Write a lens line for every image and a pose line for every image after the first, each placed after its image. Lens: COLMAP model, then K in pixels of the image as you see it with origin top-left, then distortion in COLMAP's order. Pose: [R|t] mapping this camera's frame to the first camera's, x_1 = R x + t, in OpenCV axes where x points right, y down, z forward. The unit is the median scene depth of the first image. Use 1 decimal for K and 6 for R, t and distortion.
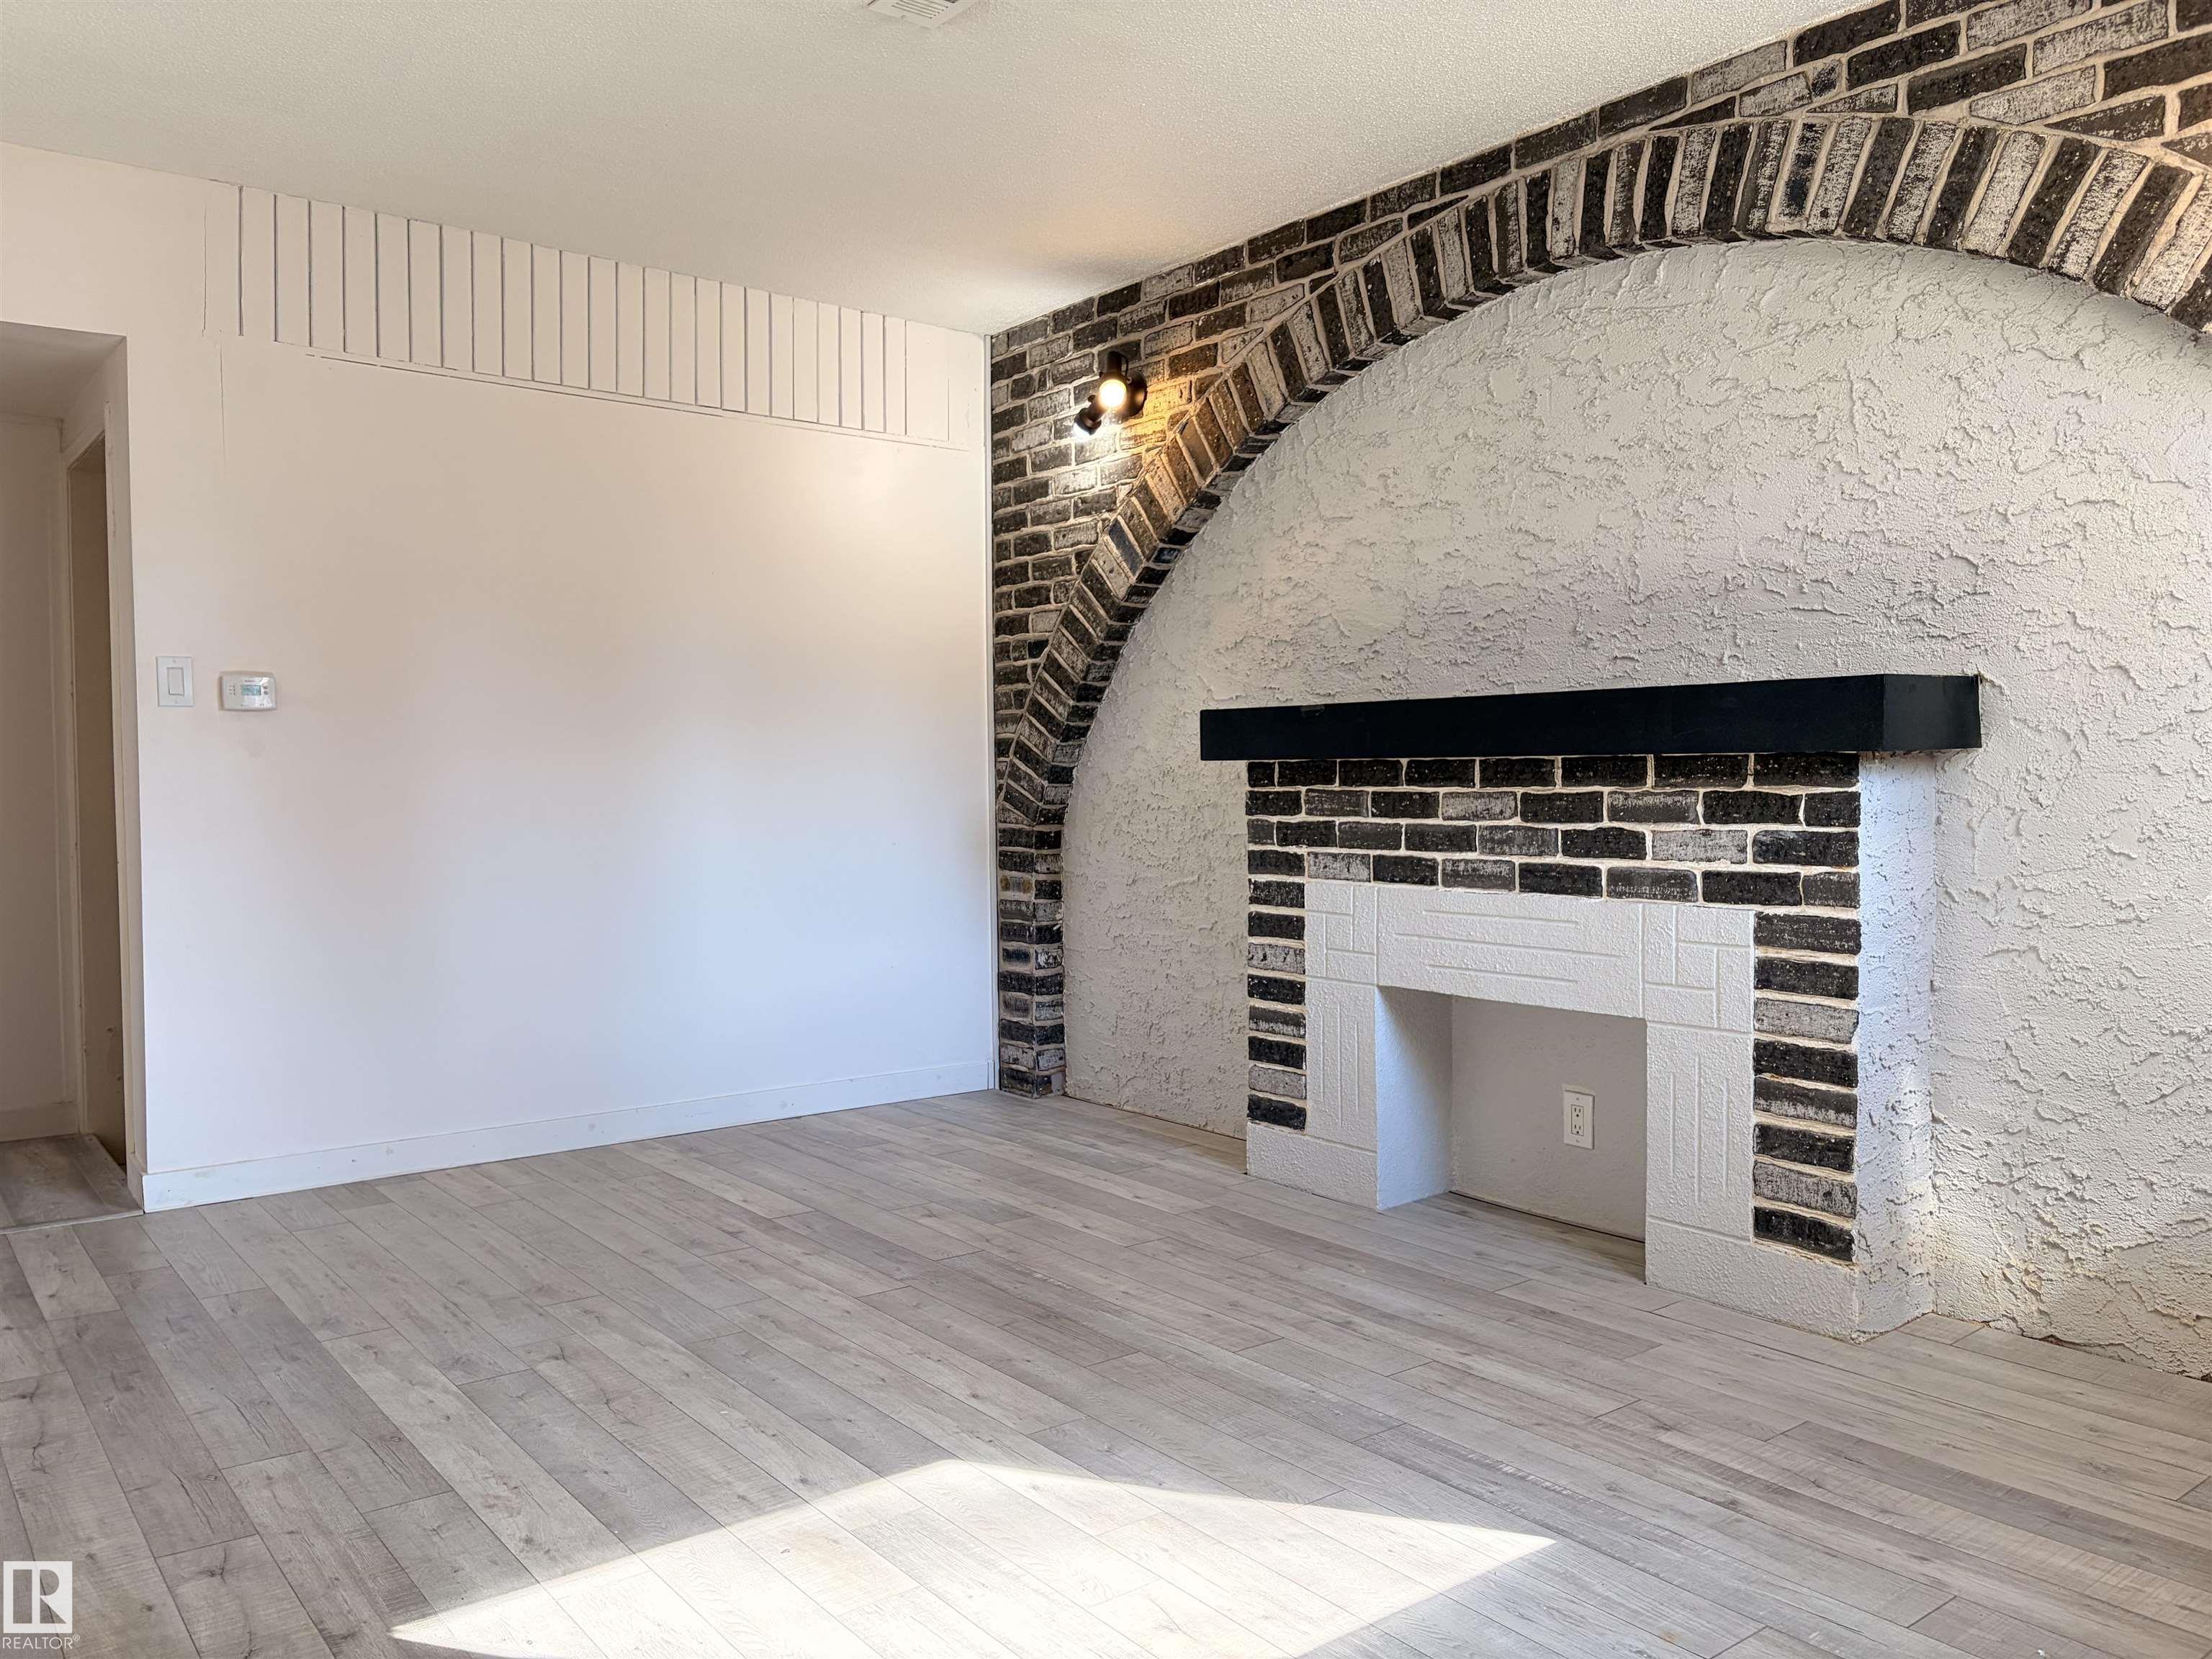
lens RADIAL K [[1664.4, 0, 1106.0], [0, 1664.4, 829.5], [0, 0, 1]] dist [0.054137, -0.050066]
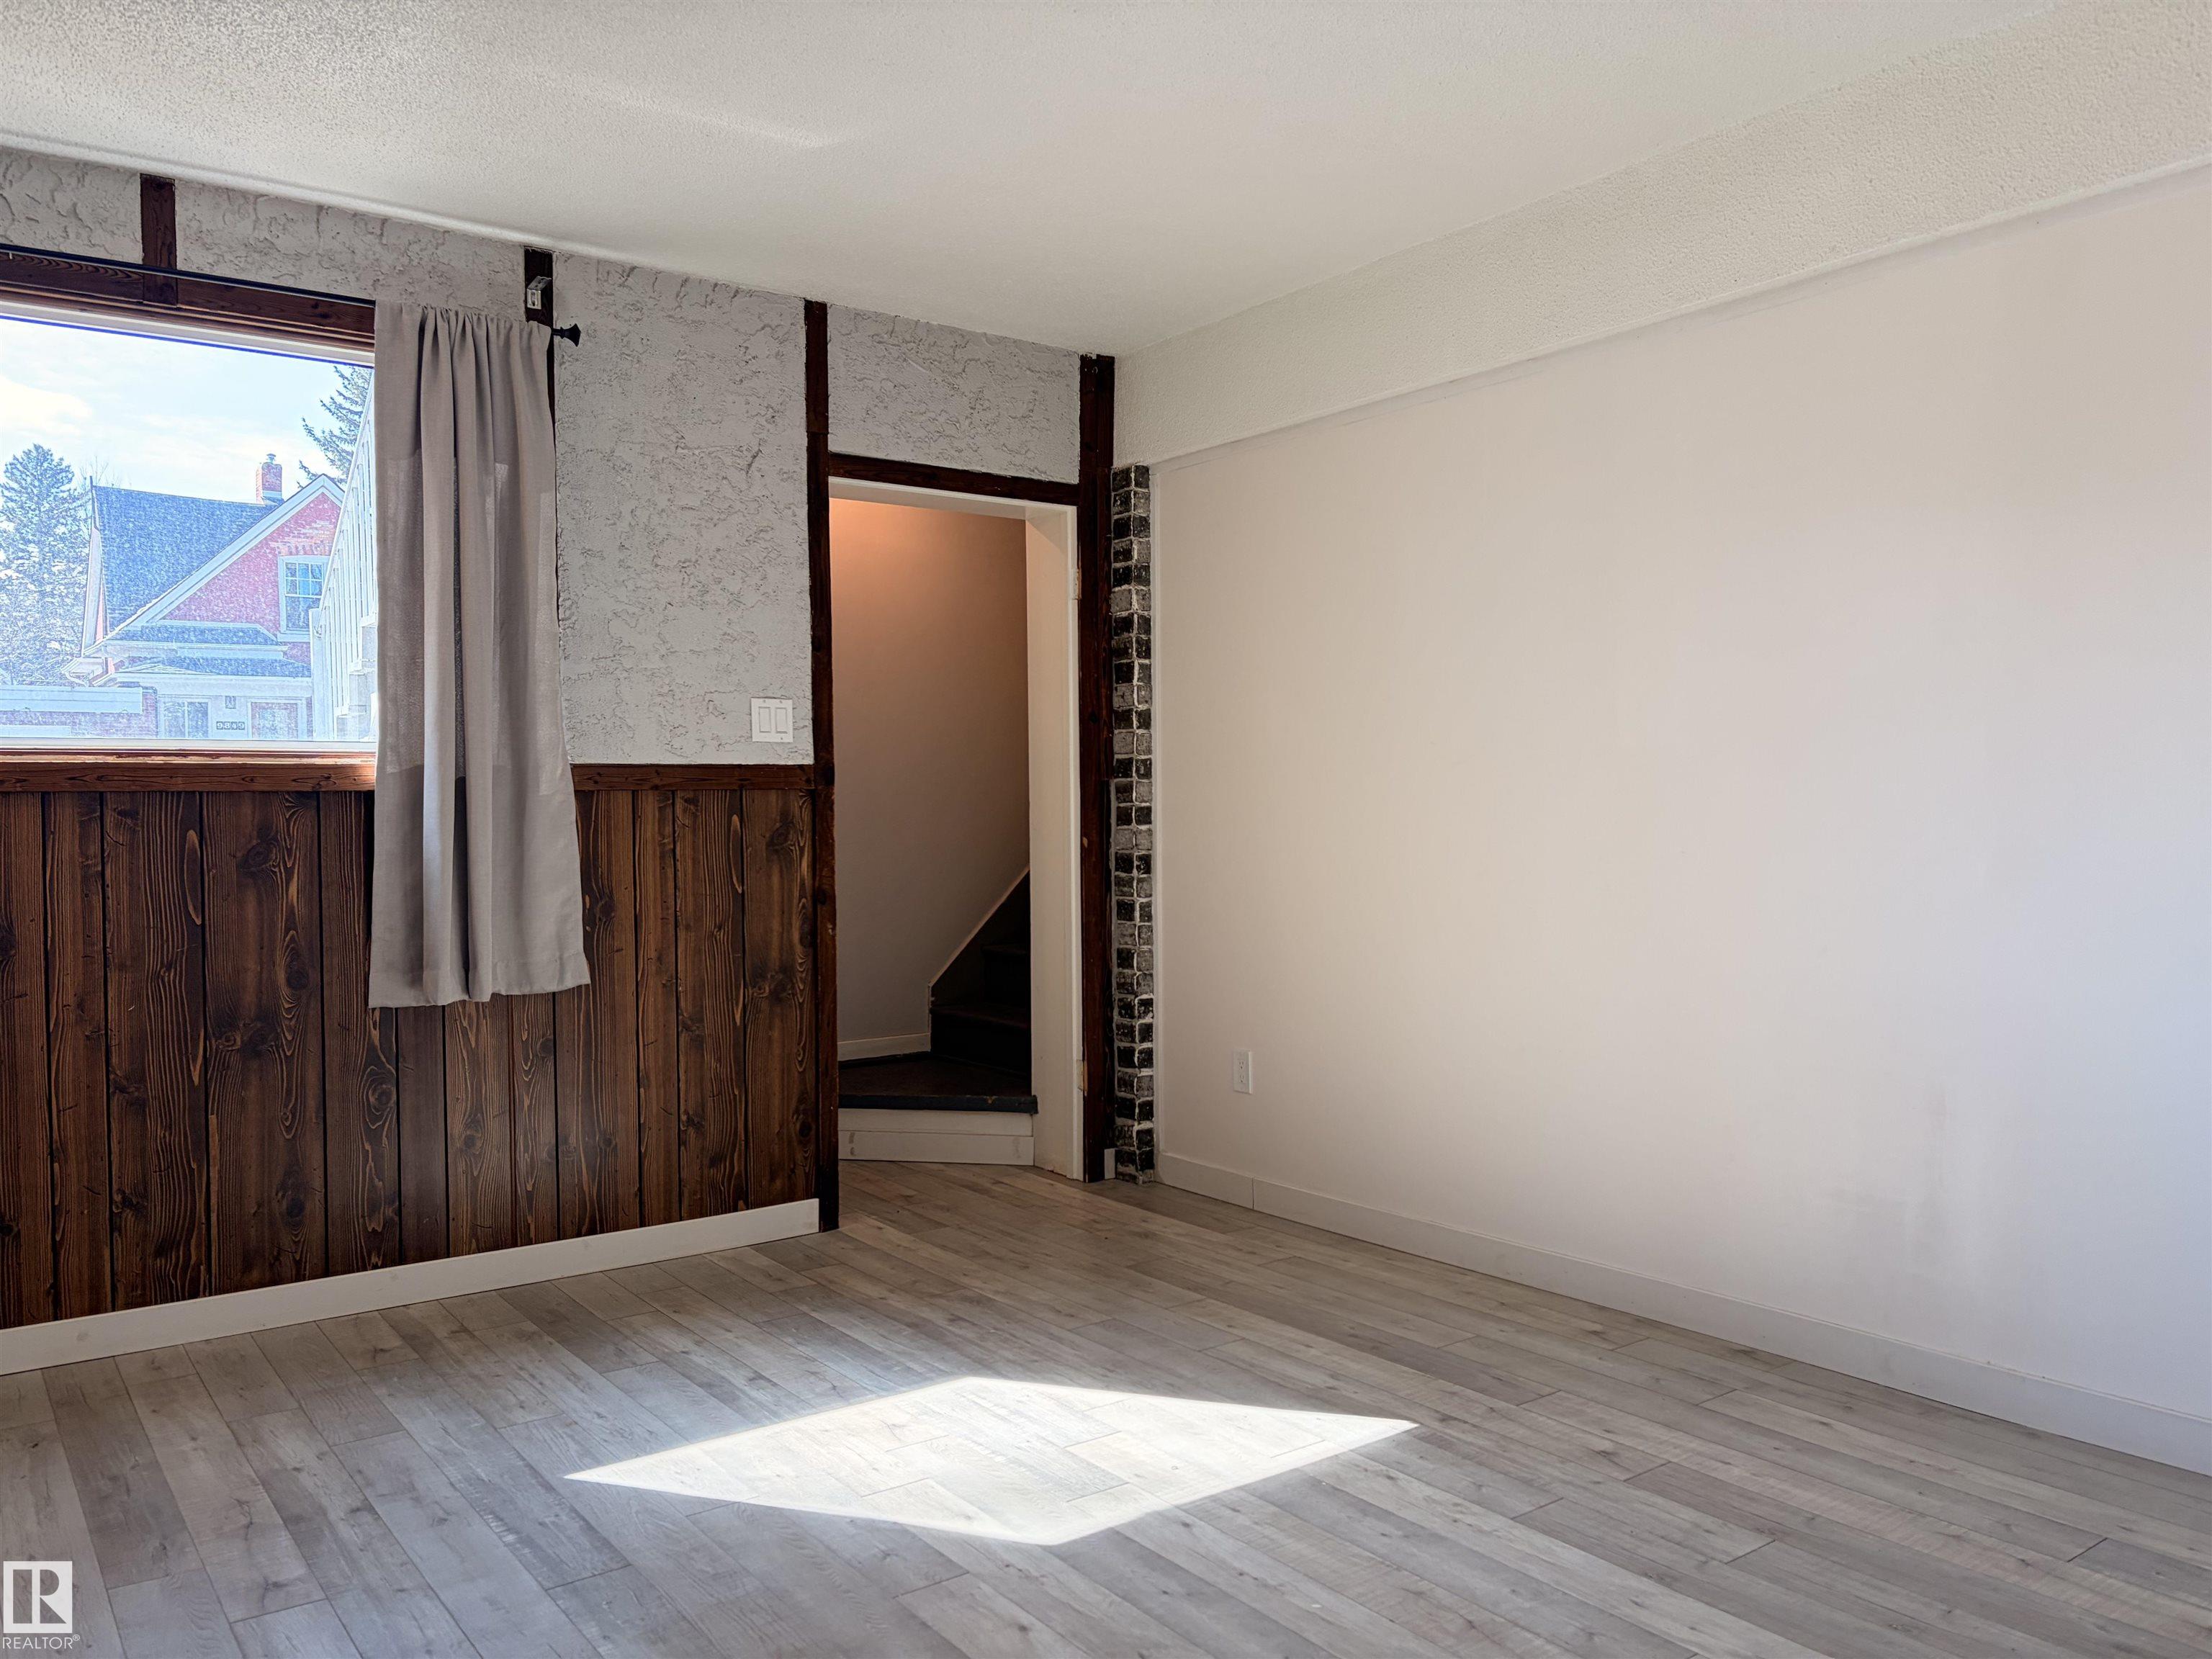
lens RADIAL K [[1678.2, 0, 1106.0], [0, 1678.2, 829.5], [0, 0, 1]] dist [0.051664, -0.043123]
pose [[-0.999219, 0.018238, 0.035060, -0.130474], [0.019801, 0.998801, 0.044775, -0.071911], [-0.034202, 0.045434, -0.998382, 1.523967]]
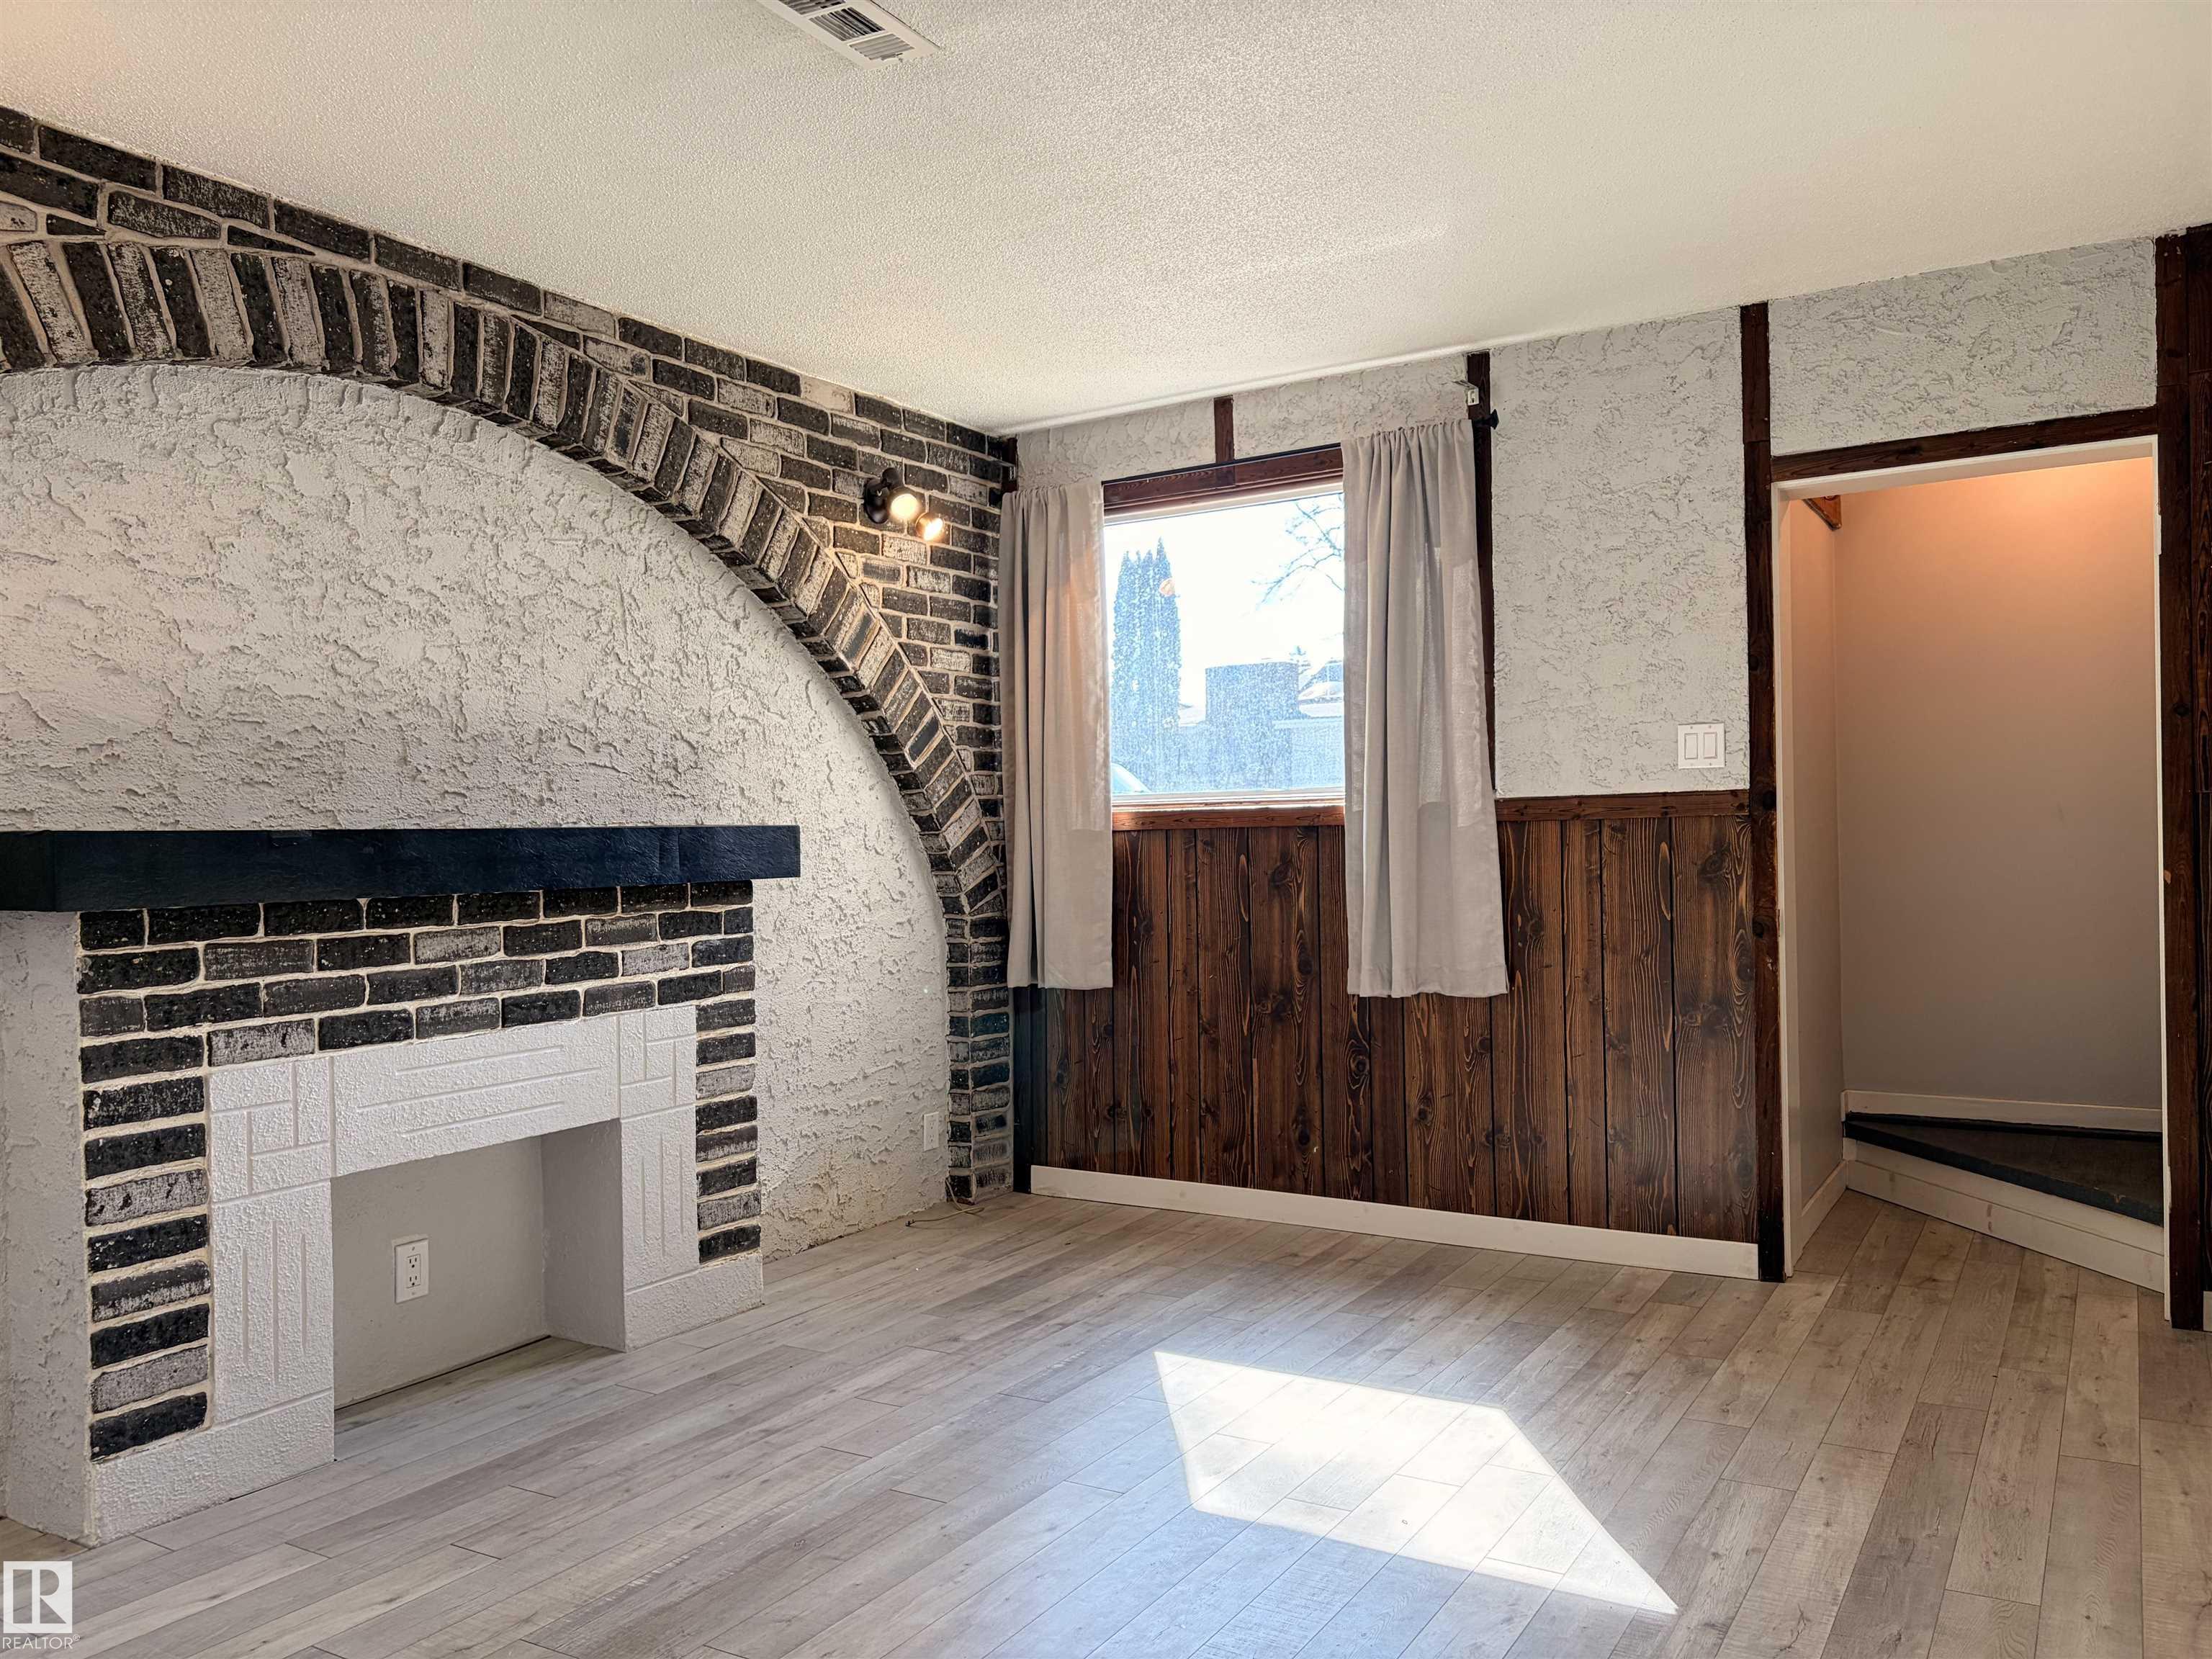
lens RADIAL K [[1678.2, 0, 1106.0], [0, 1678.2, 829.5], [0, 0, 1]] dist [0.051664, -0.043123]
pose [[-0.352482, 0.015260, 0.935694, -0.882929], [0.054229, 0.998520, 0.004144, -0.069888], [-0.934246, 0.052202, -0.352788, 1.104280]]
